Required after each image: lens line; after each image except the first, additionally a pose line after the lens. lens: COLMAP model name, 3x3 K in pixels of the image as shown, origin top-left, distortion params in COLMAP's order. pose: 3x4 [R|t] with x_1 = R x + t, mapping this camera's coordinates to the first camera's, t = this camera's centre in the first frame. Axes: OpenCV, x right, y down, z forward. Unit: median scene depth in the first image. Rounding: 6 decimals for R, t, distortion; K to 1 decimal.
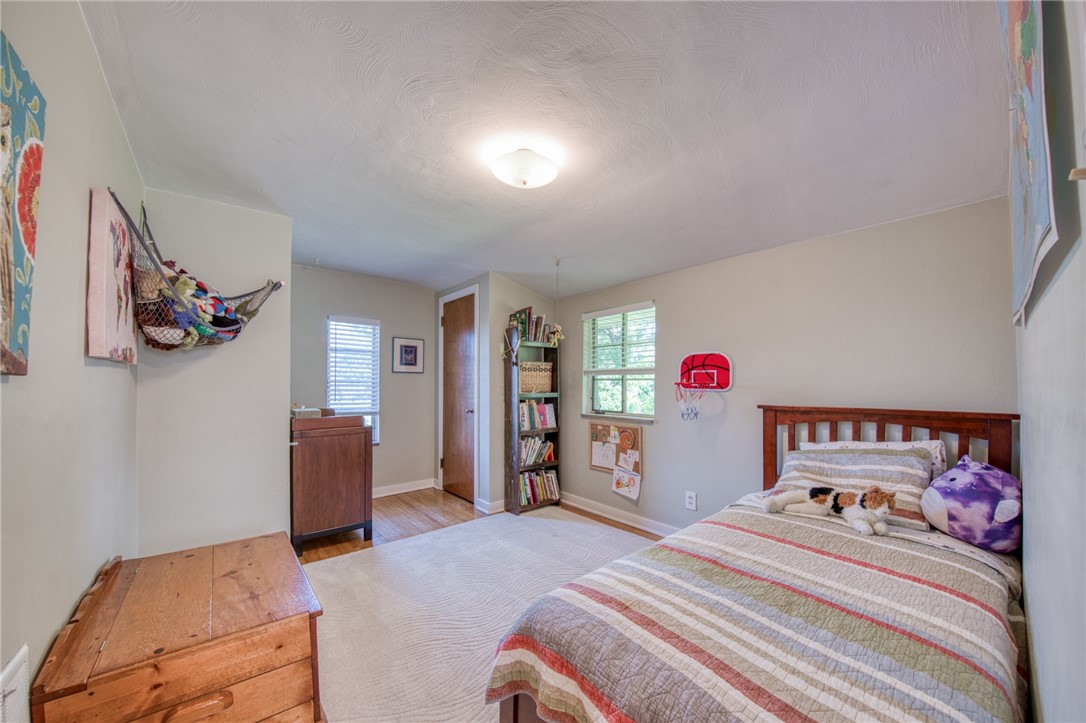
lens RADIAL K [[388.5, 0, 541.3], [0, 388.5, 381.5], [0, 0, 1]] dist [-0.000262, -0.006376]
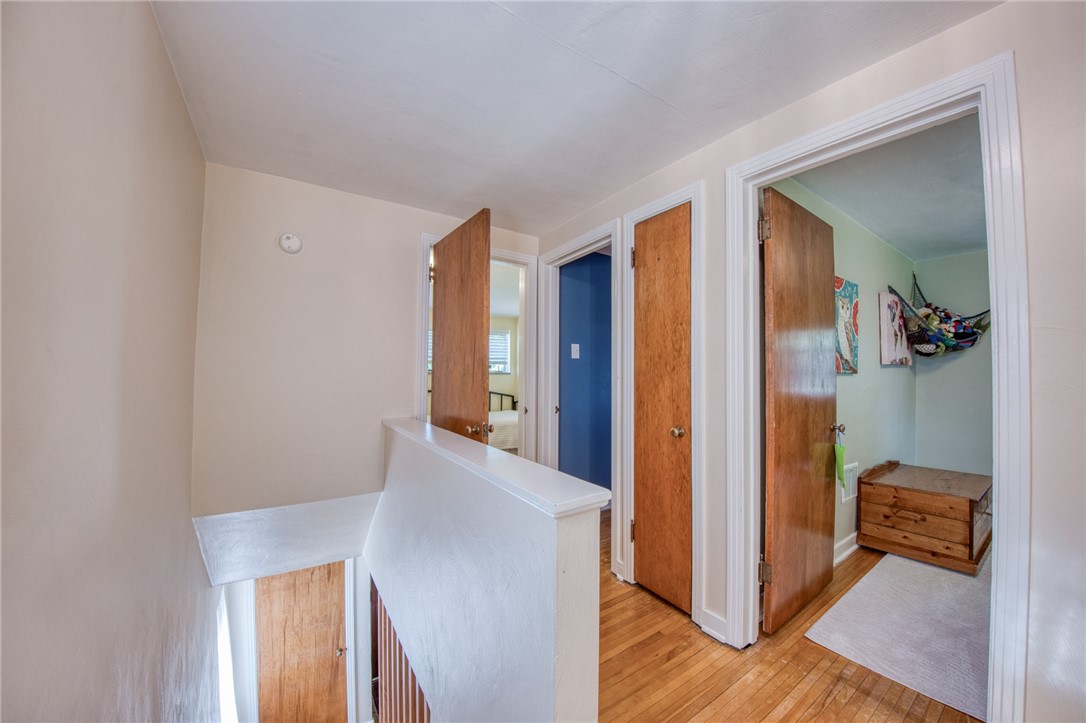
lens RADIAL K [[389.9, 0, 540.3], [0, 389.9, 365.8], [0, 0, 1]] dist [0.000429, -0.013174]
pose [[-0.084656, -0.018052, -0.996247, 0.893402], [0.000503, 0.999835, -0.018160, -0.010056], [0.996410, -0.002039, -0.084633, -0.579075]]
